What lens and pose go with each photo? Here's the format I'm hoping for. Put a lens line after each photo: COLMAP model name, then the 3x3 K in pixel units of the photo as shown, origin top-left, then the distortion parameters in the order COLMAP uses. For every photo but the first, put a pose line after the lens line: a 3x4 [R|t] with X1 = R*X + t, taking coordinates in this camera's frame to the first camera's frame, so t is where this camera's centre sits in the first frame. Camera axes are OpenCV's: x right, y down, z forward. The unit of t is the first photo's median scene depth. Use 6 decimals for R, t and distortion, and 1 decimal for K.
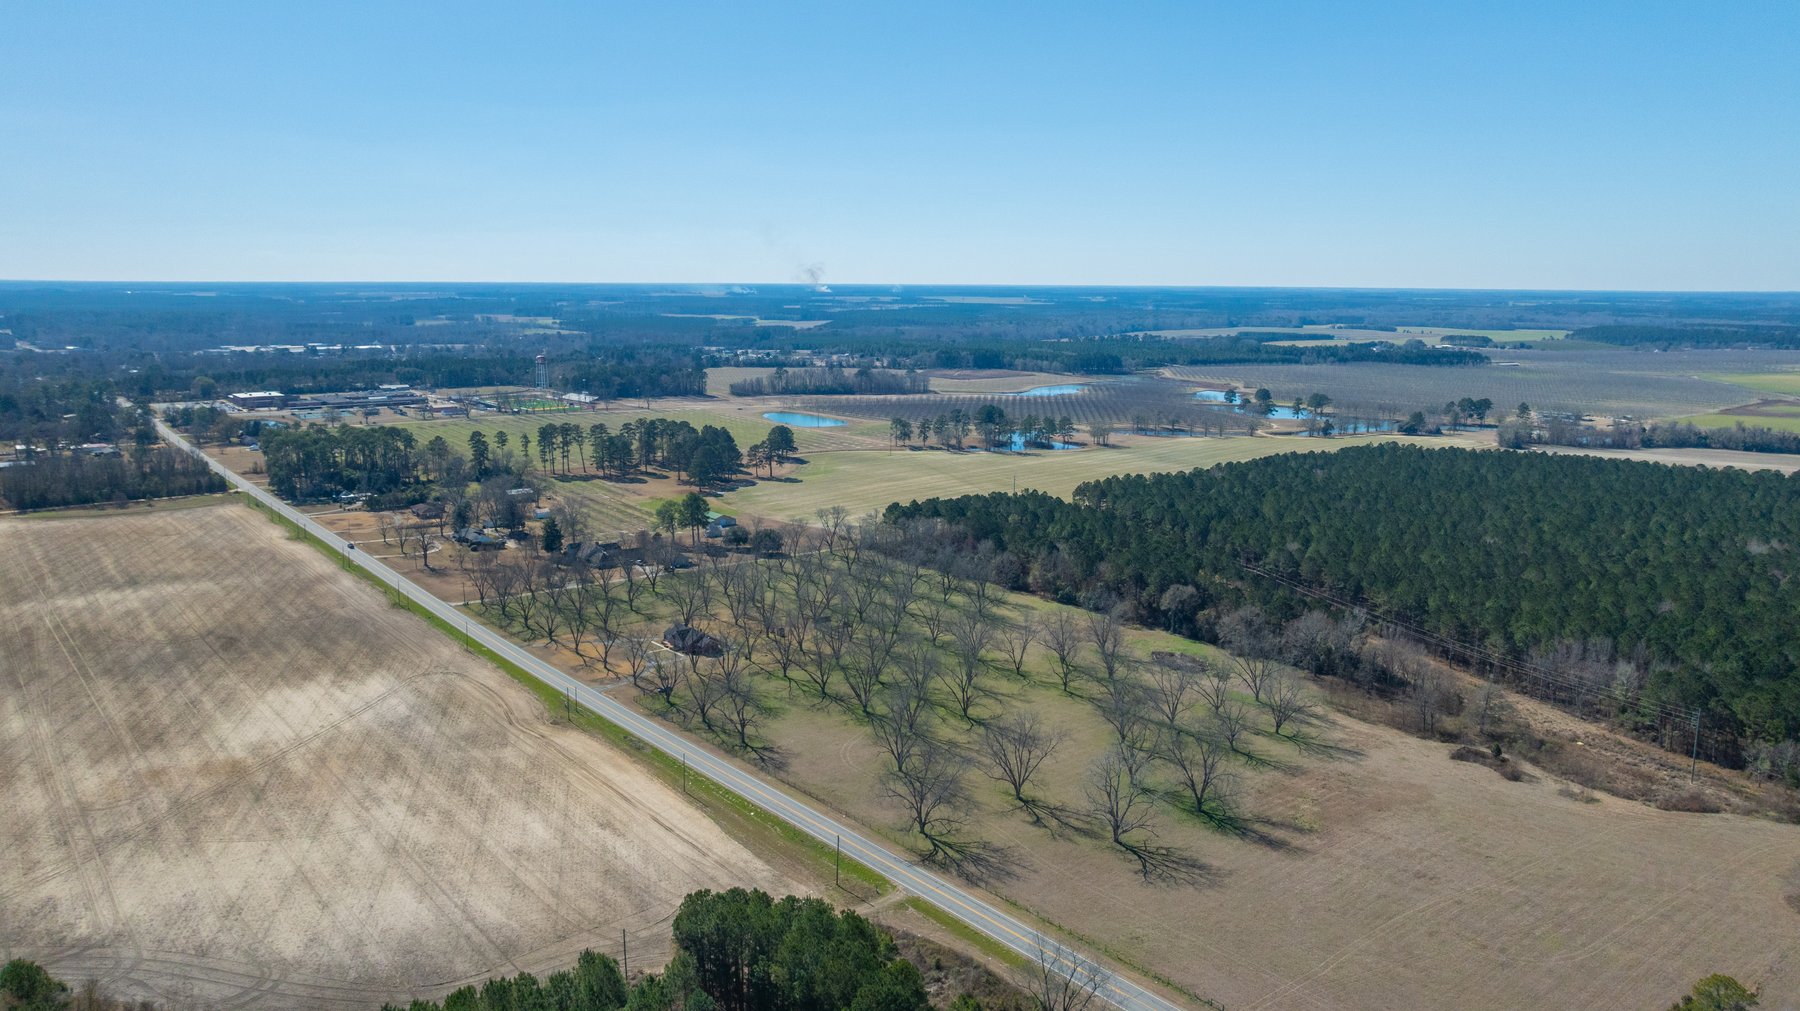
lens RADIAL K [[1261.9, 0, 899.4], [0, 1261.9, 506.6], [0, 0, 1]] dist [-0.027992, 0.024344]
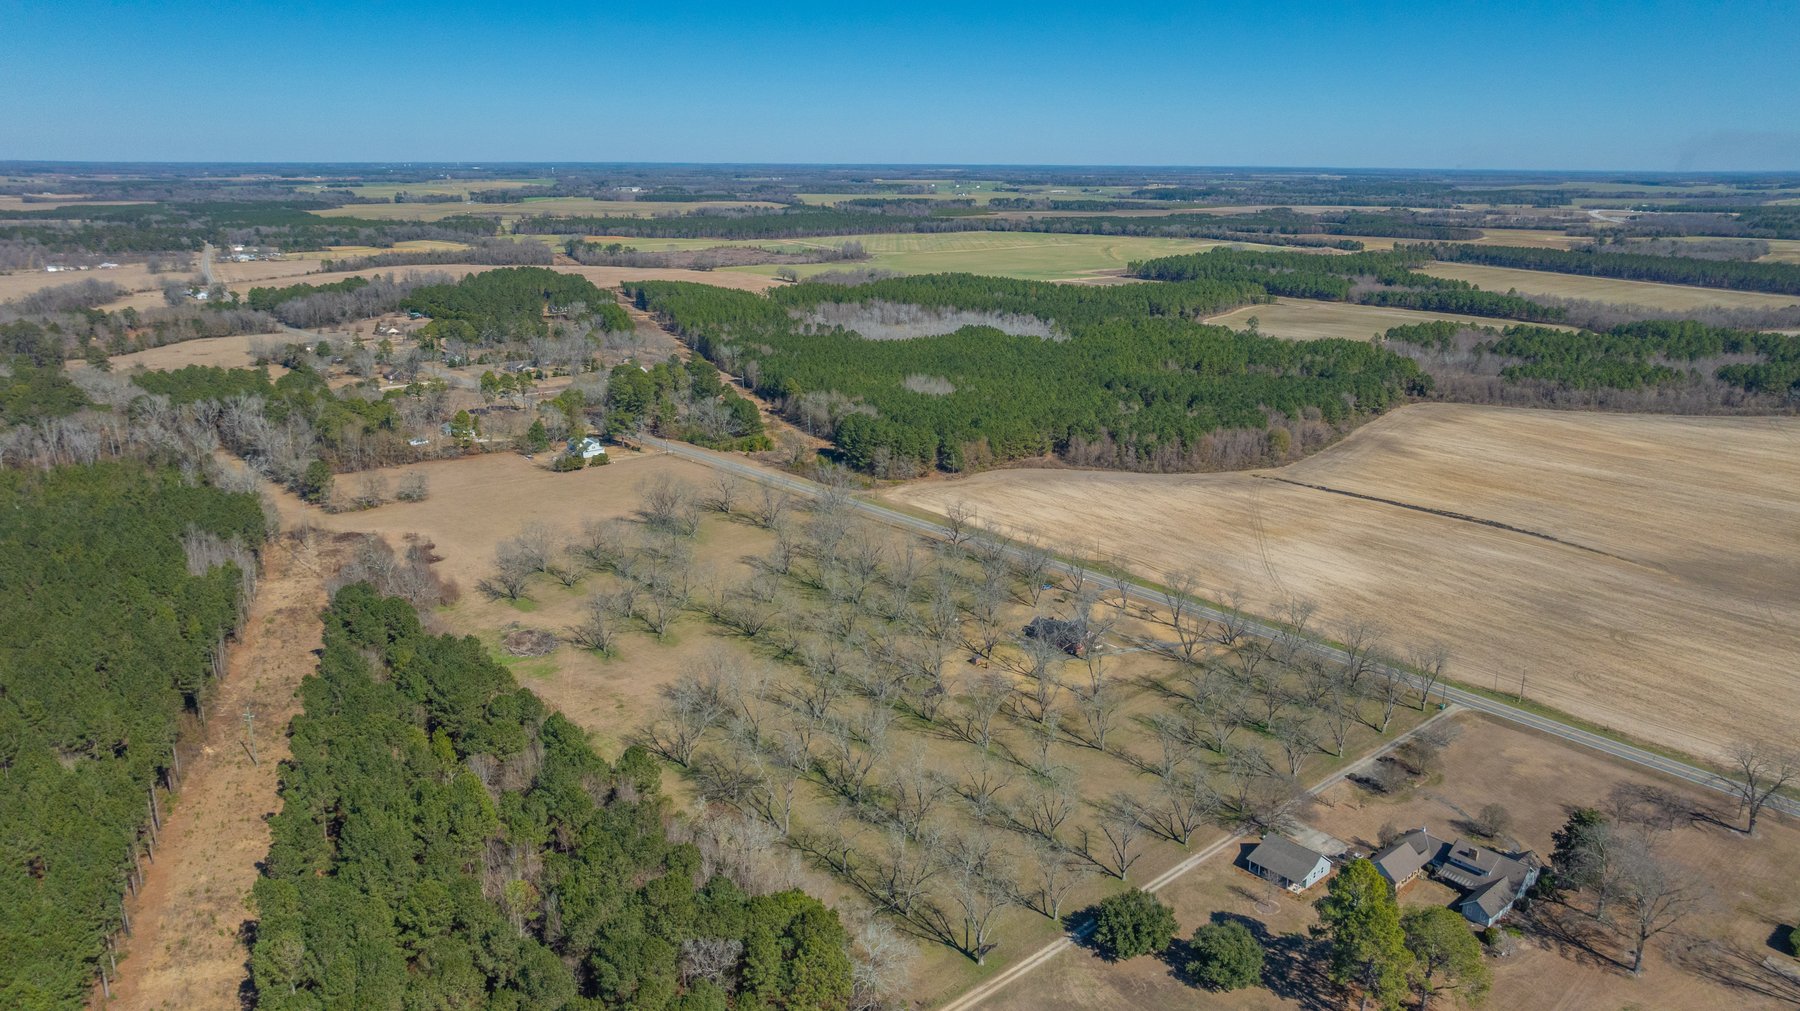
lens RADIAL K [[1261.9, 0, 909.9], [0, 1261.9, 507.8], [0, 0, 1]] dist [-0.027992, 0.024344]
pose [[-0.999687, -0.002439, -0.024880, -0.041656], [-0.012936, 0.902080, 0.431375, -0.467172], [0.021392, 0.431562, -0.901829, 2.287348]]
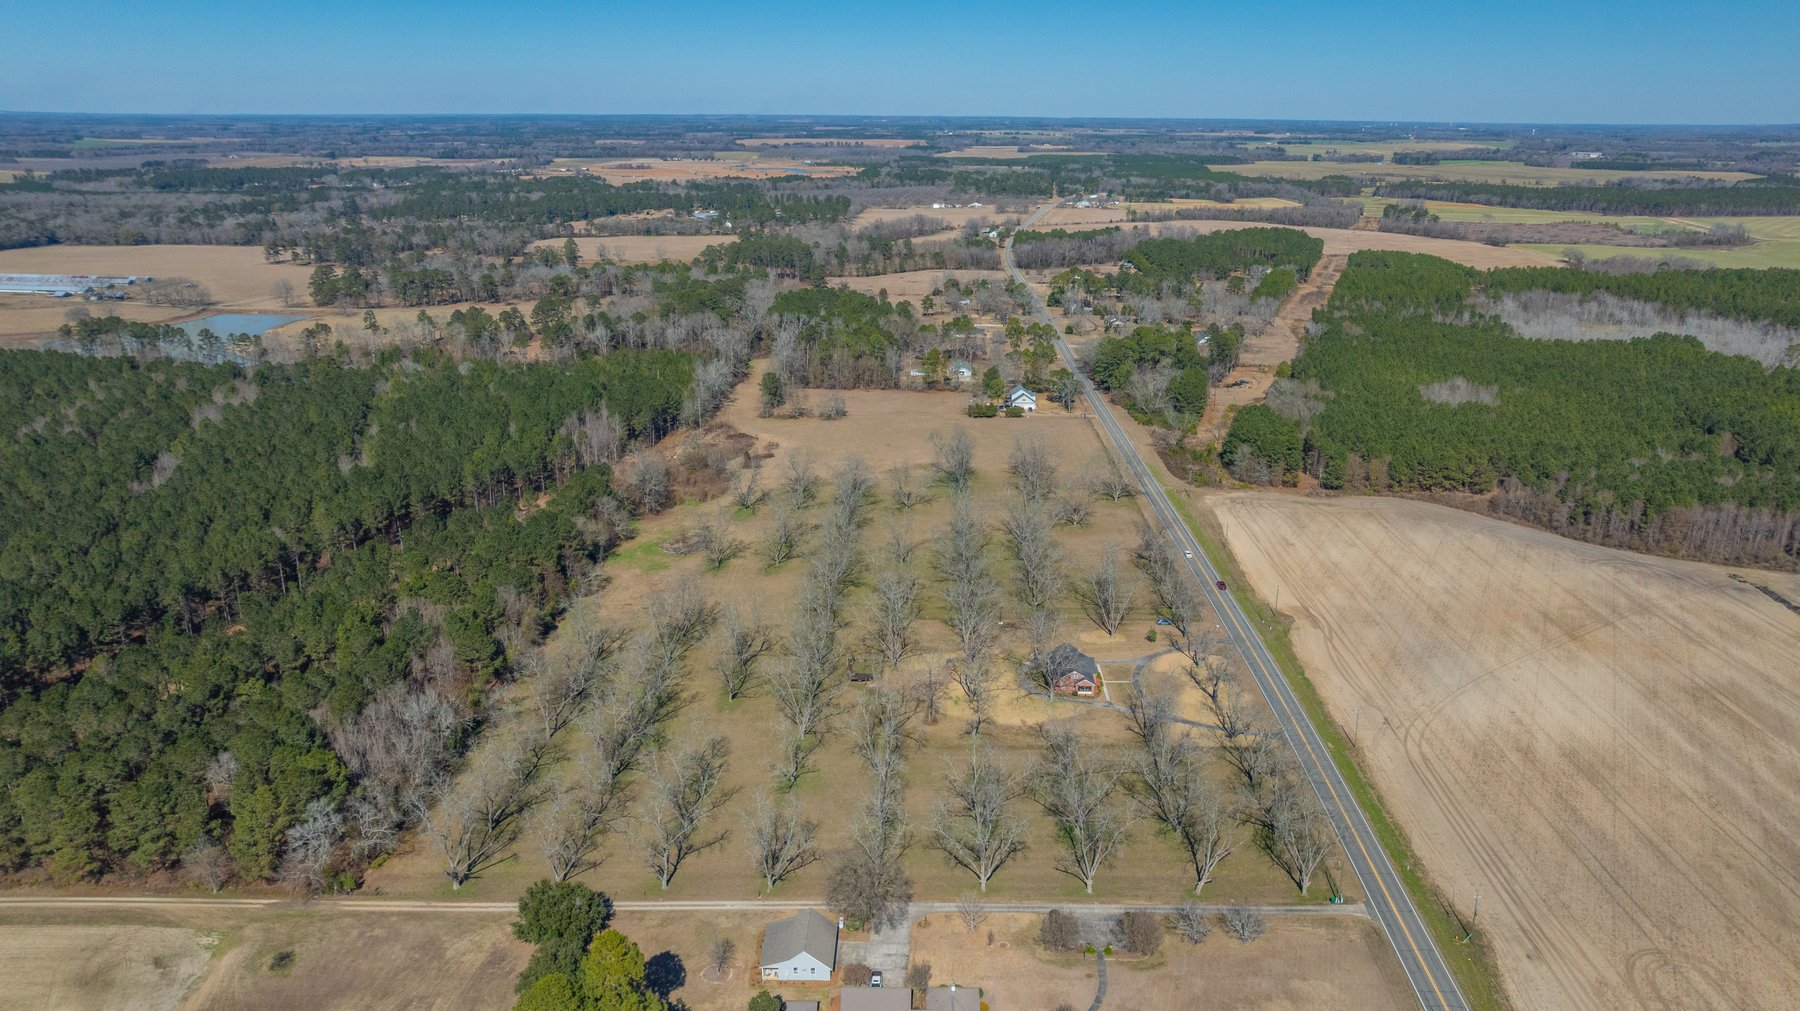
lens RADIAL K [[1261.9, 0, 914.1], [0, 1261.9, 510.1], [0, 0, 1]] dist [-0.027992, 0.024344]
pose [[-0.759082, -0.204883, 0.617914, -0.714706], [0.104574, 0.898480, 0.426377, -0.420774], [-0.642541, 0.388273, -0.660595, 1.991700]]
